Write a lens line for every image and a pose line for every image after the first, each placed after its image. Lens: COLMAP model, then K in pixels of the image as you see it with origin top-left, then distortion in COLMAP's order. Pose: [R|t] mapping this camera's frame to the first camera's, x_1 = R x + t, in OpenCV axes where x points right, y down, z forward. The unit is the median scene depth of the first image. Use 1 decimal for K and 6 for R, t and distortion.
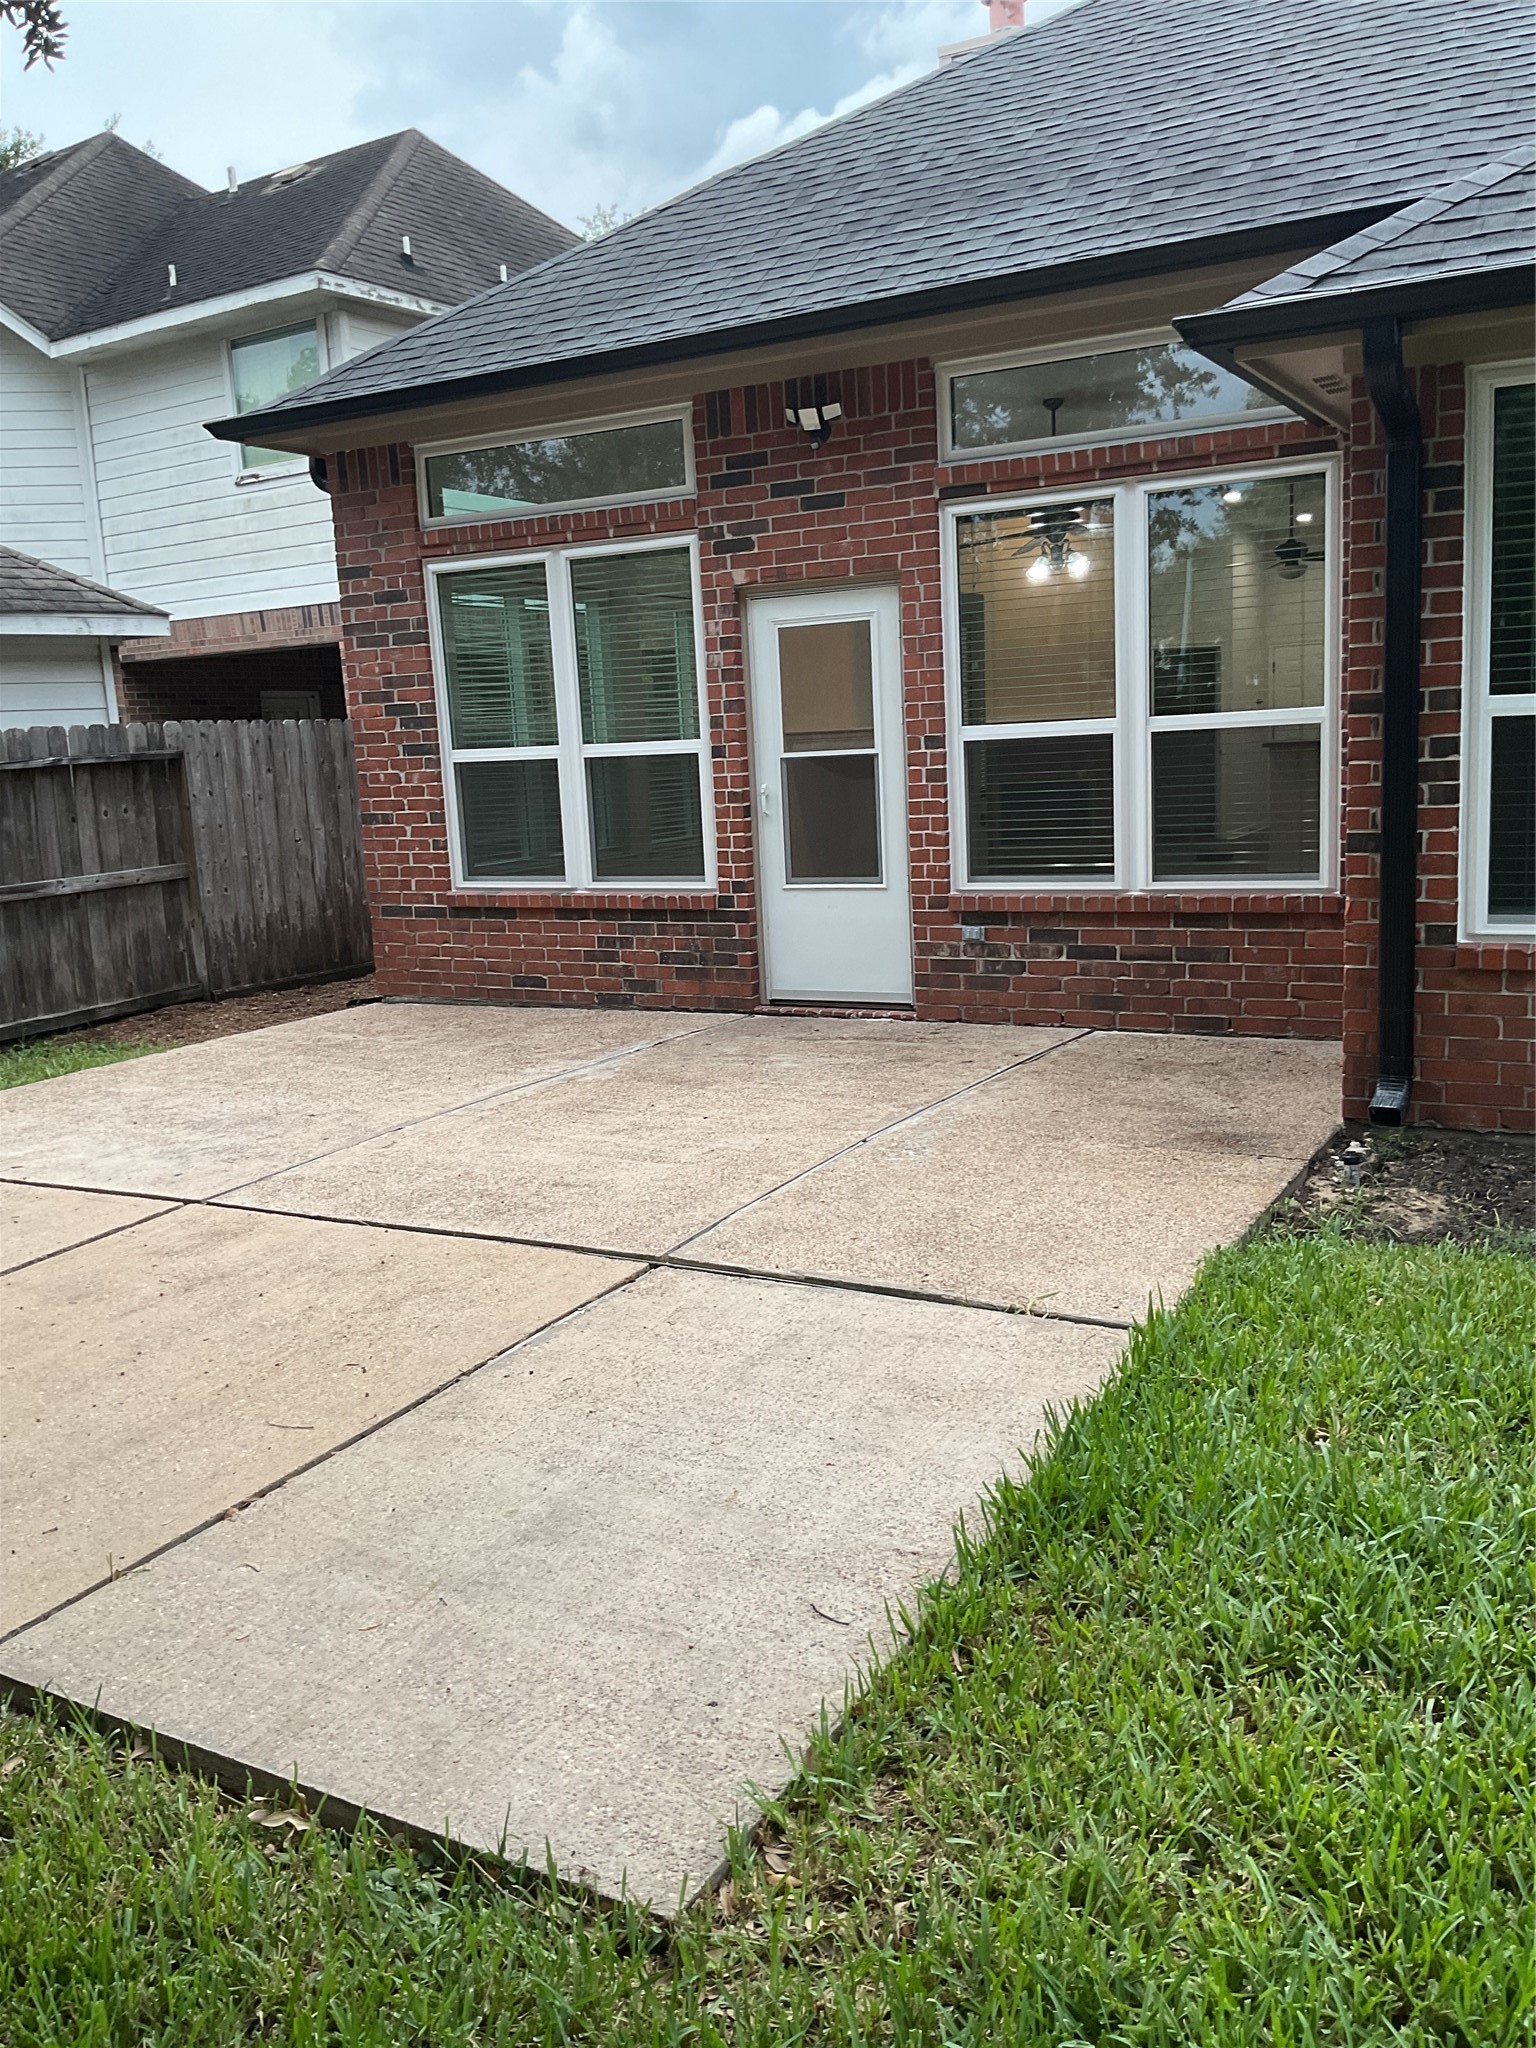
lens RADIAL K [[1686.3, 0, 768.5], [0, 1686.3, 1031.5], [0, 0, 1]] dist [0.073455, -0.144980]
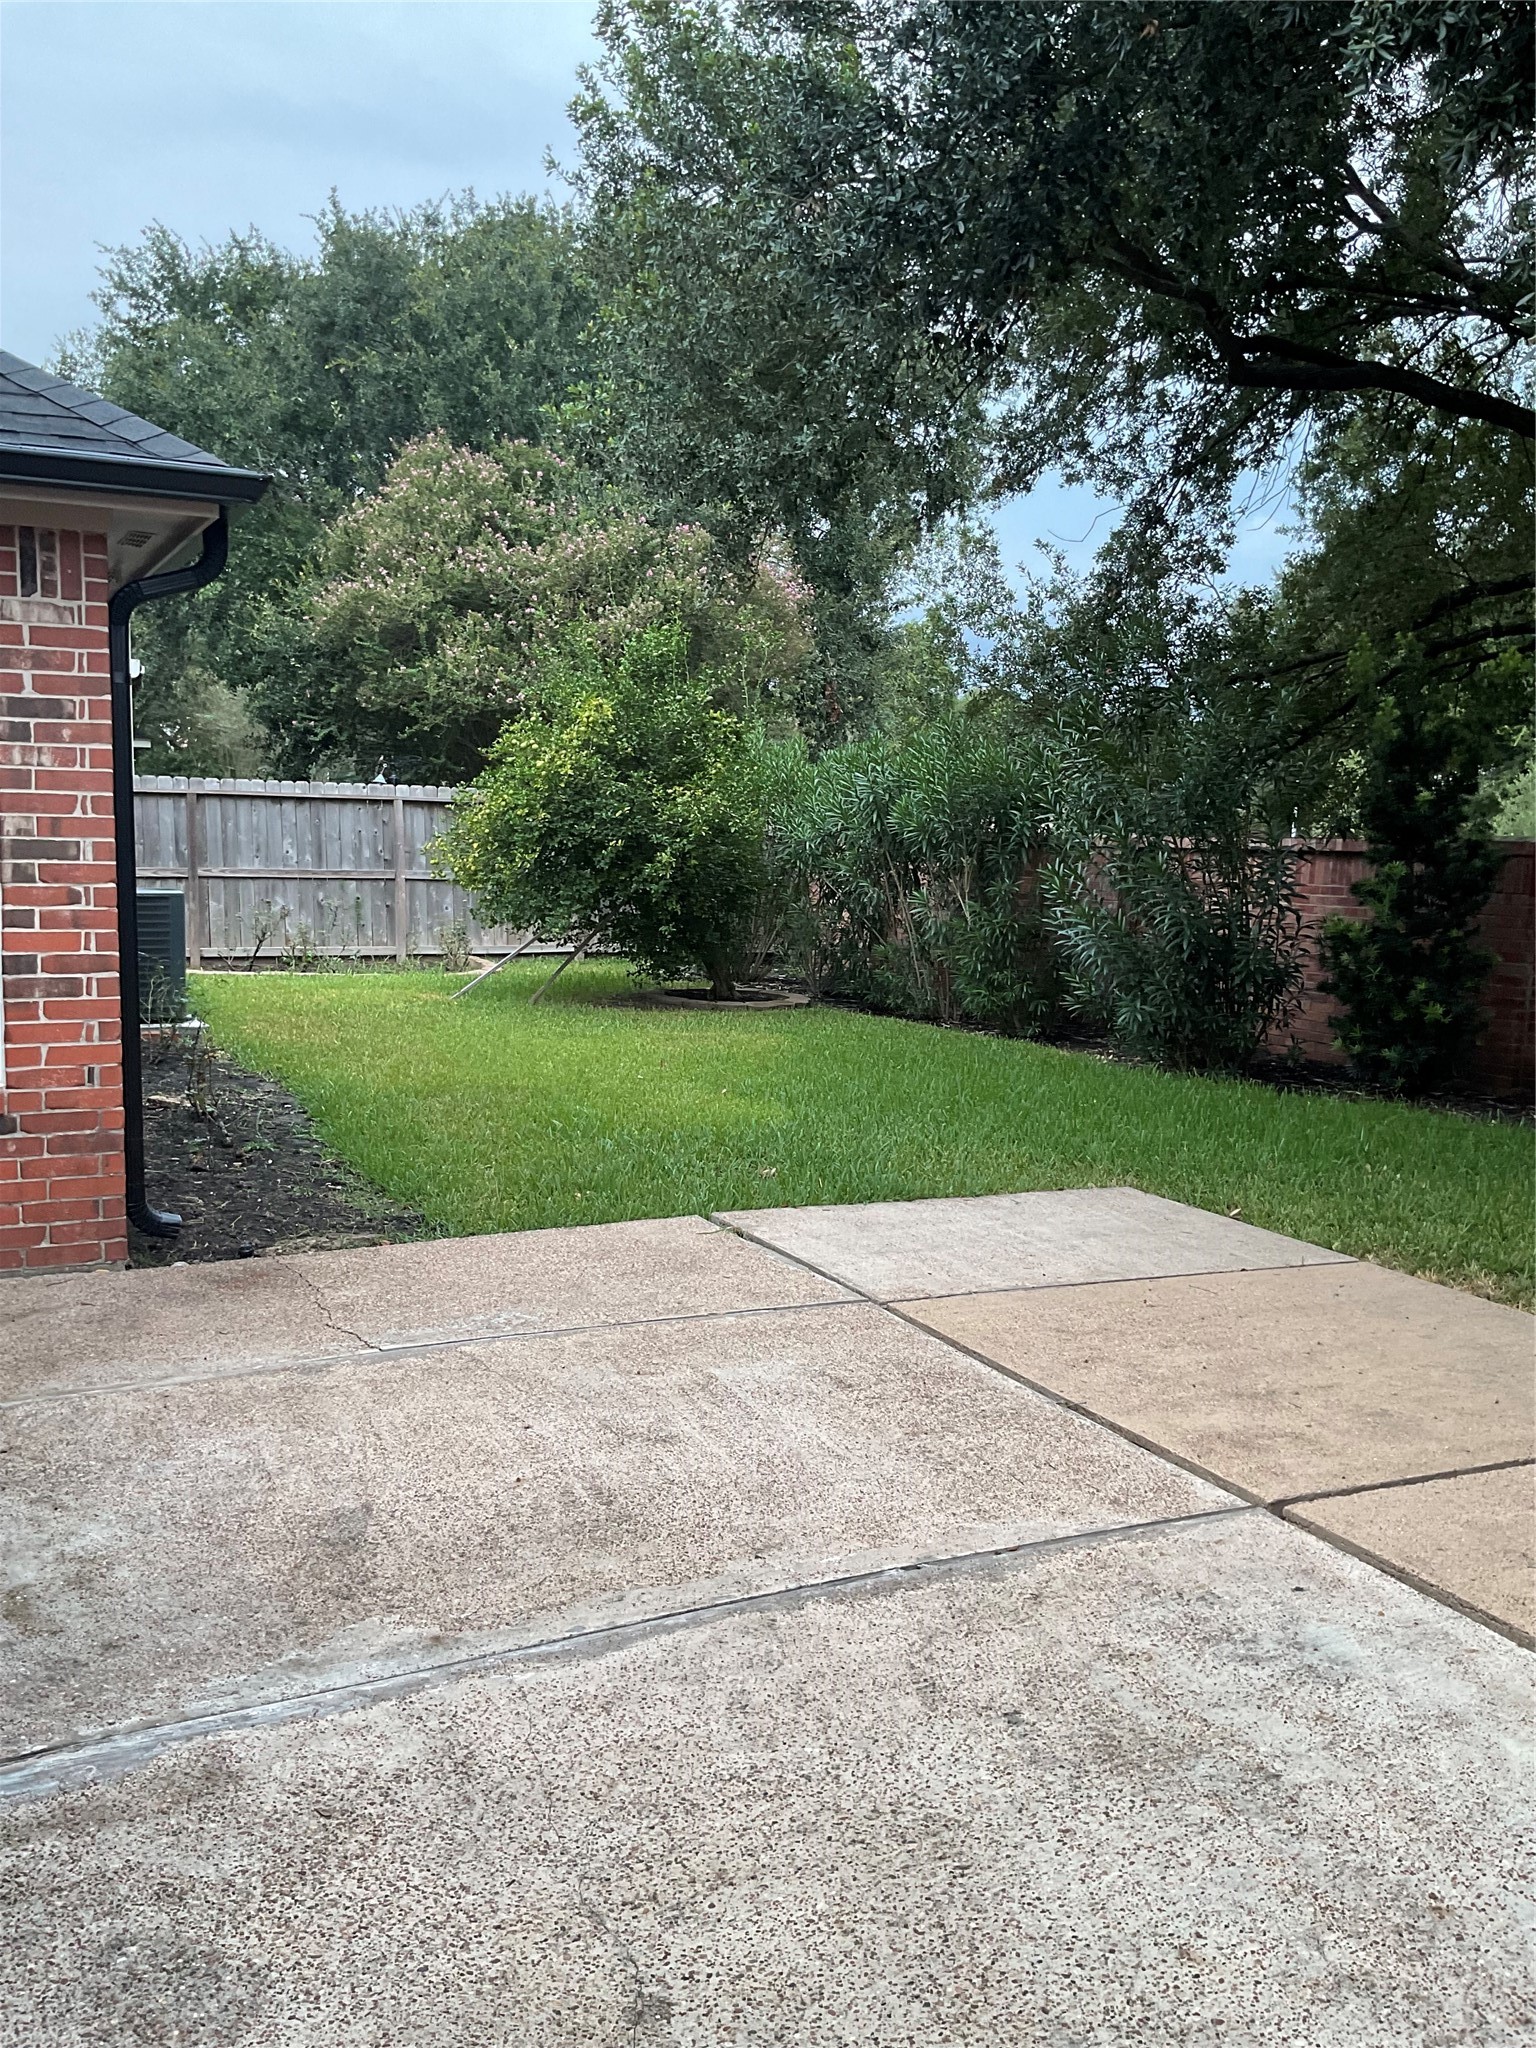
lens RADIAL K [[1686.3, 0, 762.3], [0, 1686.3, 1024.2], [0, 0, 1]] dist [0.073455, -0.144980]
pose [[-0.823928, -0.037824, 0.565431, -0.408311], [0.116852, 0.964989, 0.234825, -0.210680], [-0.554517, 0.259550, -0.790661, 1.190496]]
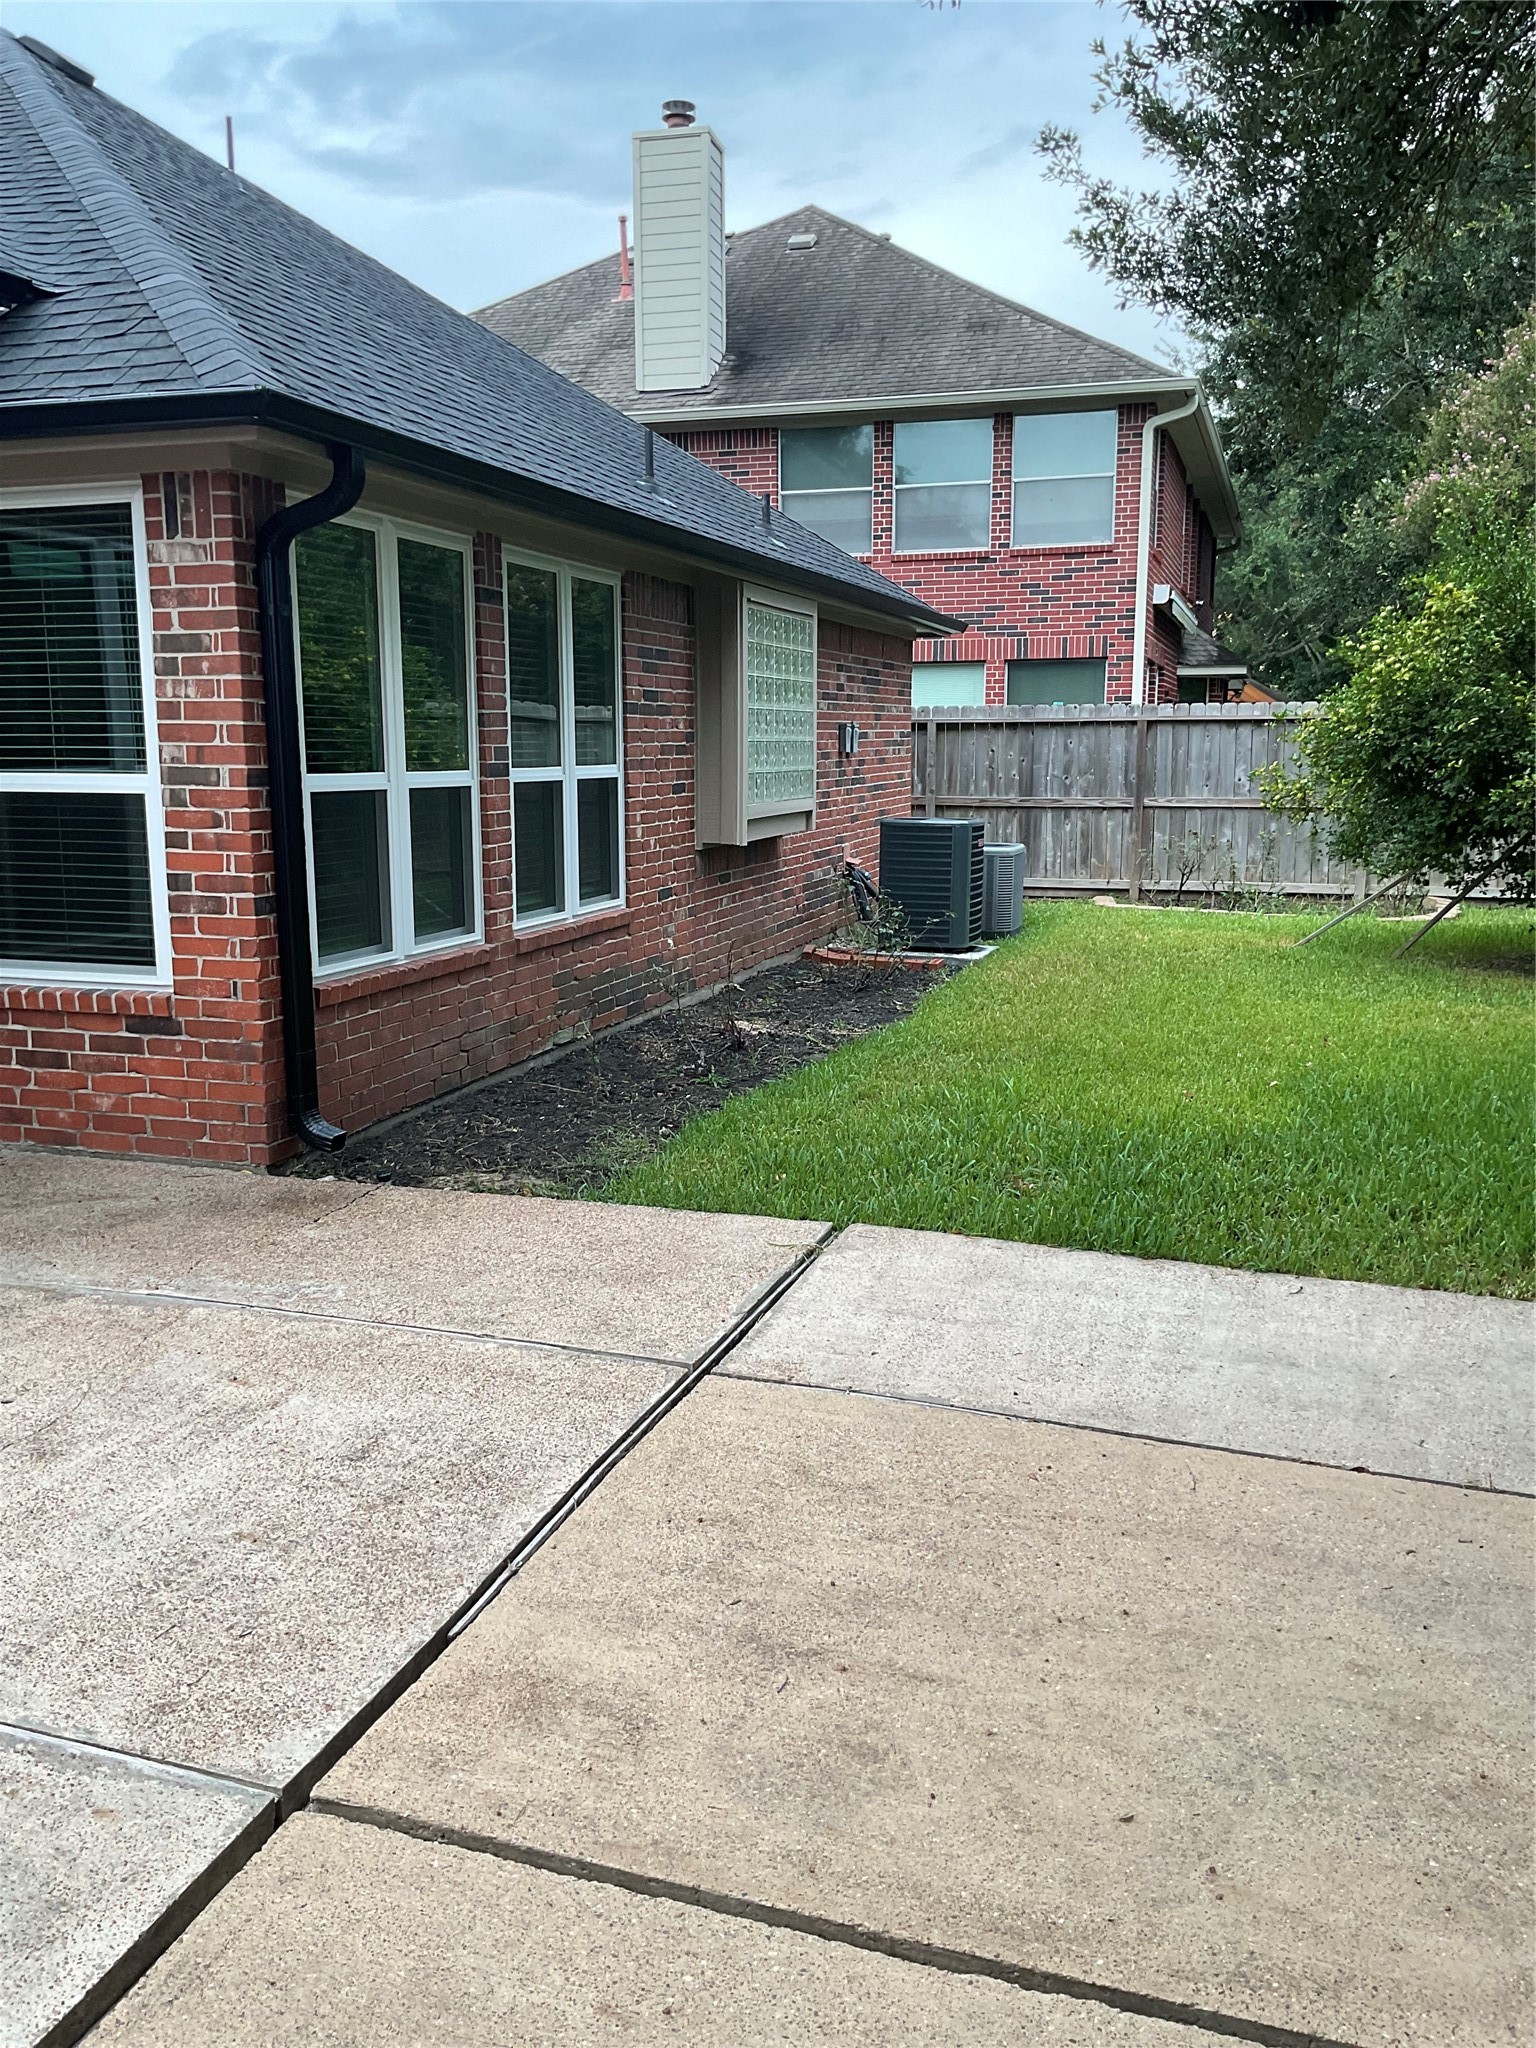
lens RADIAL K [[1686.3, 0, 771.1], [0, 1686.3, 1024.1], [0, 0, 1]] dist [0.073455, -0.144980]
pose [[-0.201123, -0.116701, 0.972590, -0.570596], [0.182264, 0.971081, 0.154210, -0.107962], [-0.962460, 0.208283, -0.174036, 0.664867]]
